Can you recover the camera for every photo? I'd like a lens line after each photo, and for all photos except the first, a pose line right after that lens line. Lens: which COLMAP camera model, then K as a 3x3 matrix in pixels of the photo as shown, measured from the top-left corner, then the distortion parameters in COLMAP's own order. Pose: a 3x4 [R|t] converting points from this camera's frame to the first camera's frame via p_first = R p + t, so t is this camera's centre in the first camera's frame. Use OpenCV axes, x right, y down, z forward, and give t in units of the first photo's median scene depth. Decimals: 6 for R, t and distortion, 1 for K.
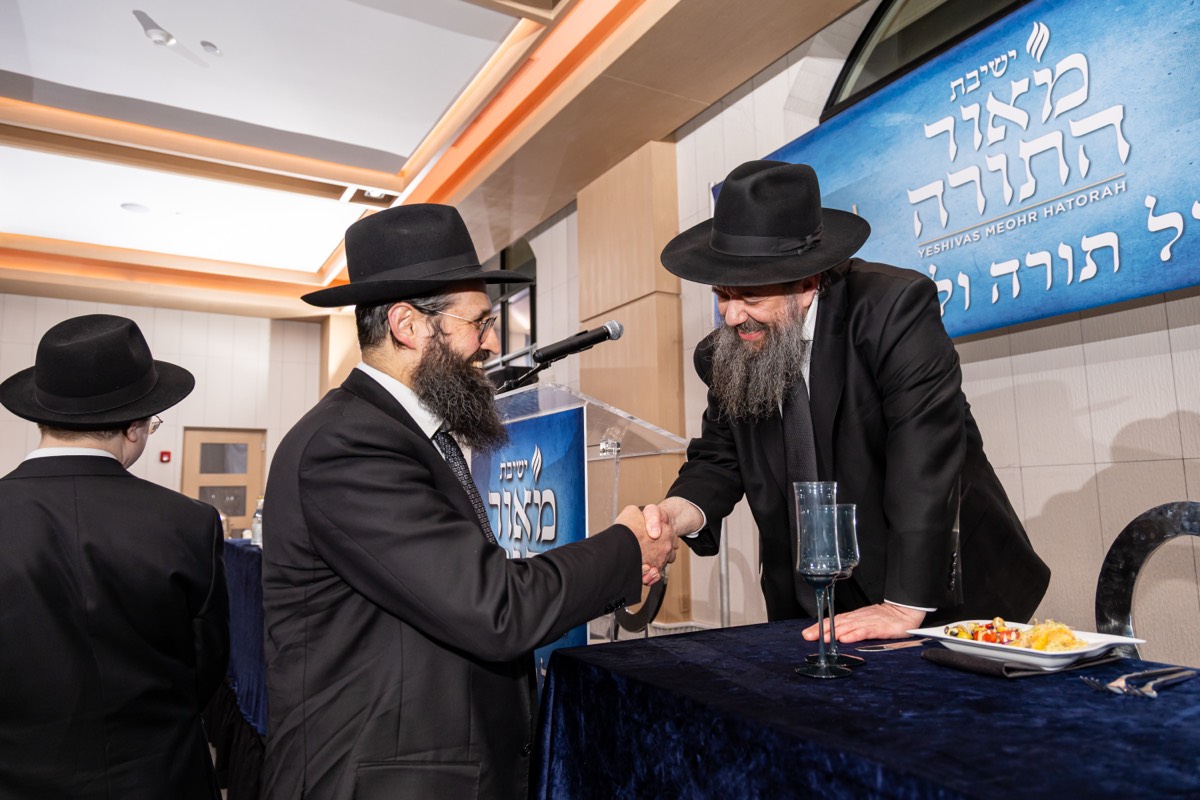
lens RADIAL K [[808.9, 0, 599.9], [0, 808.9, 395.5], [0, 0, 1]] dist [0.018807, -0.005087]
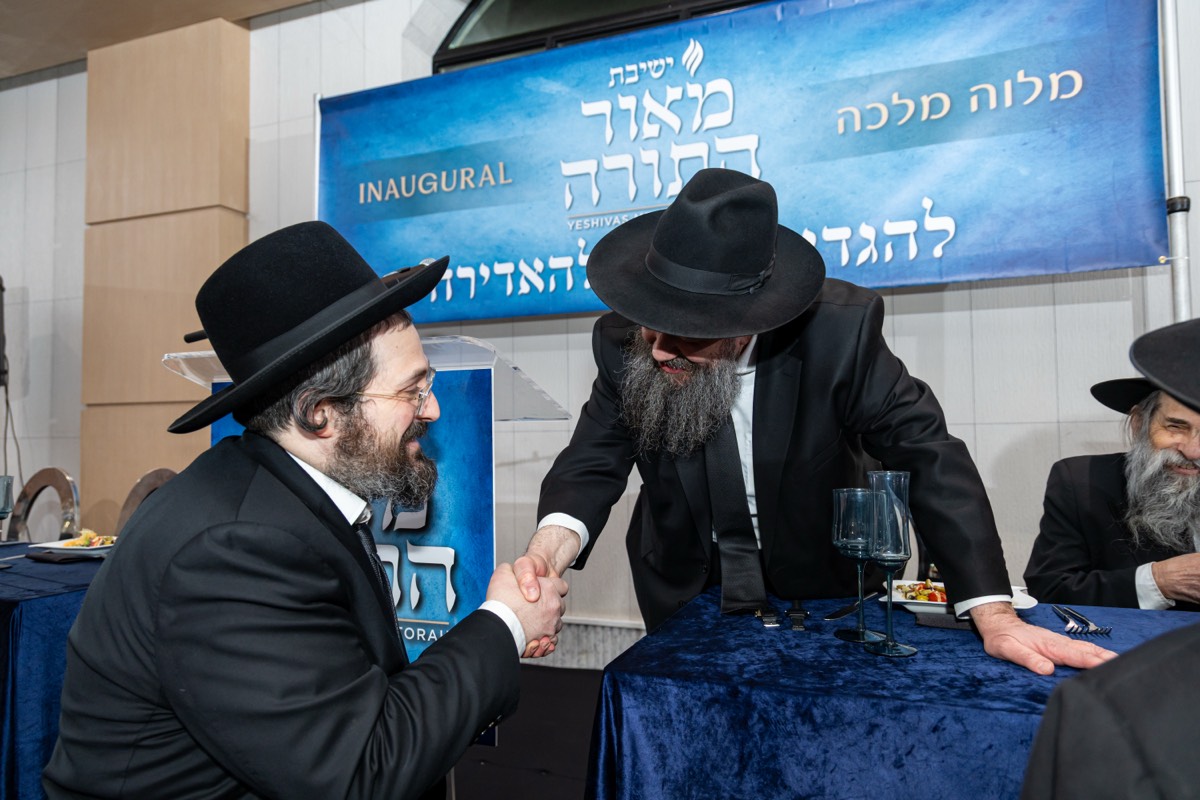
lens RADIAL K [[808.9, 0, 611.8], [0, 808.9, 399.7], [0, 0, 1]] dist [0.018807, -0.005087]
pose [[0.777540, 0.040963, 0.627497, -0.187992], [-0.085345, 0.995517, 0.040764, 0.001140], [-0.623015, -0.085249, 0.777551, 0.123115]]
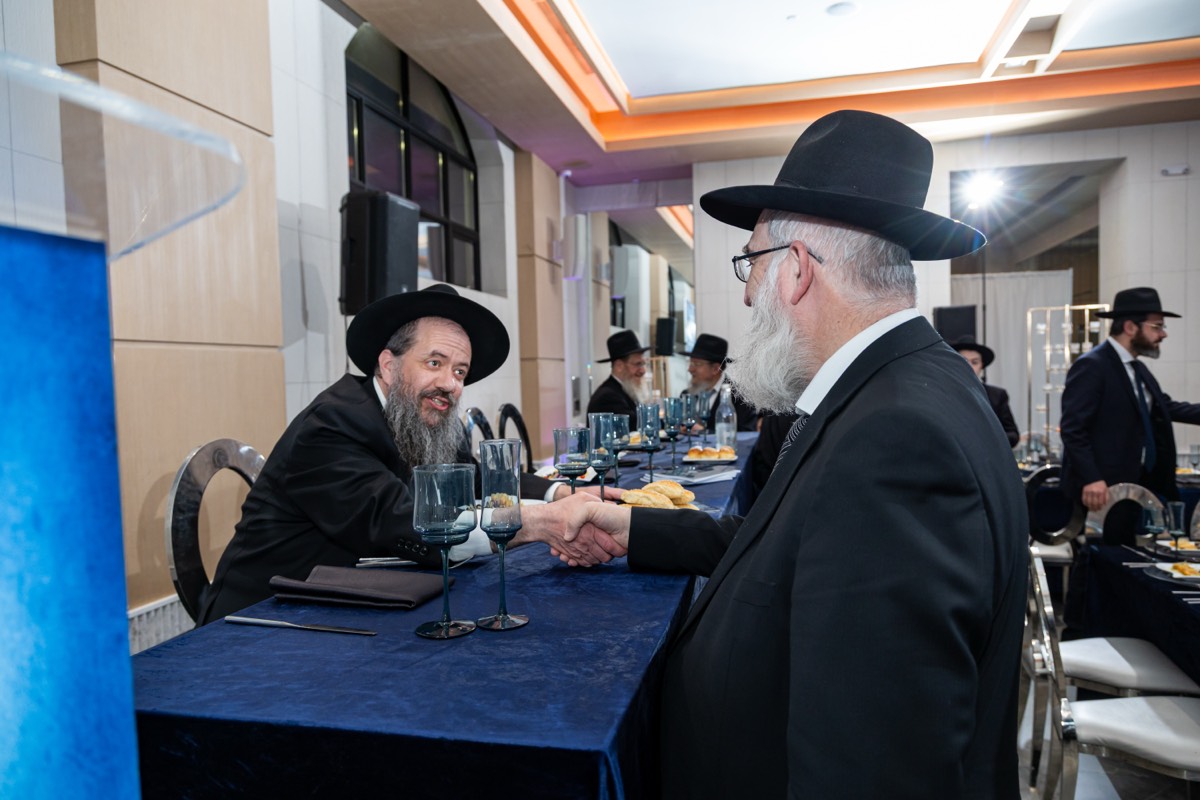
lens RADIAL K [[808.9, 0, 597.3], [0, 808.9, 412.0], [0, 0, 1]] dist [0.018807, -0.005087]
pose [[-0.704502, 0.012330, 0.709595, -0.146363], [-0.049669, 0.996541, -0.066628, 0.035929], [-0.707962, -0.082184, -0.701453, 0.461210]]
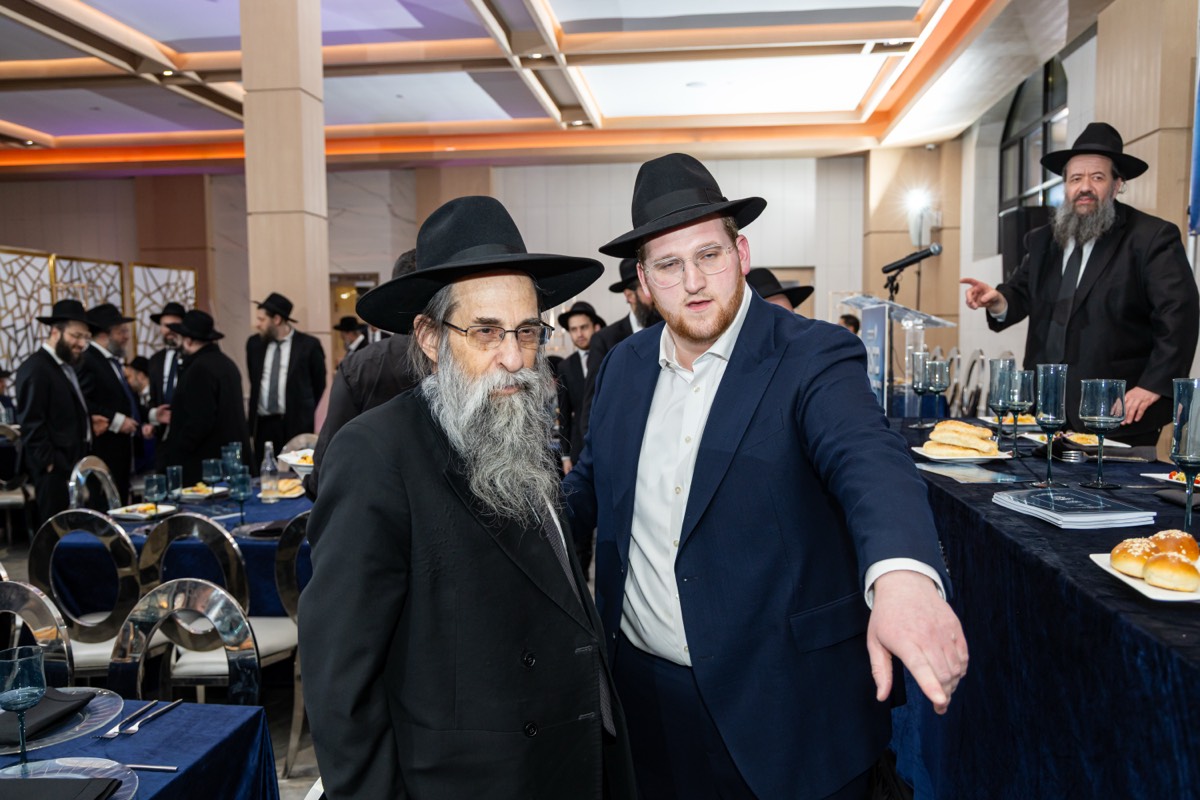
lens RADIAL K [[967.7, 0, 594.4], [0, 967.7, 409.2], [0, 0, 1]] dist [-0.023710, 0.024836]
pose [[0.797176, 0.059142, -0.600843, 0.342405], [0.072448, 0.978629, 0.192448, -0.101502], [0.599385, -0.196945, 0.775855, -0.509848]]
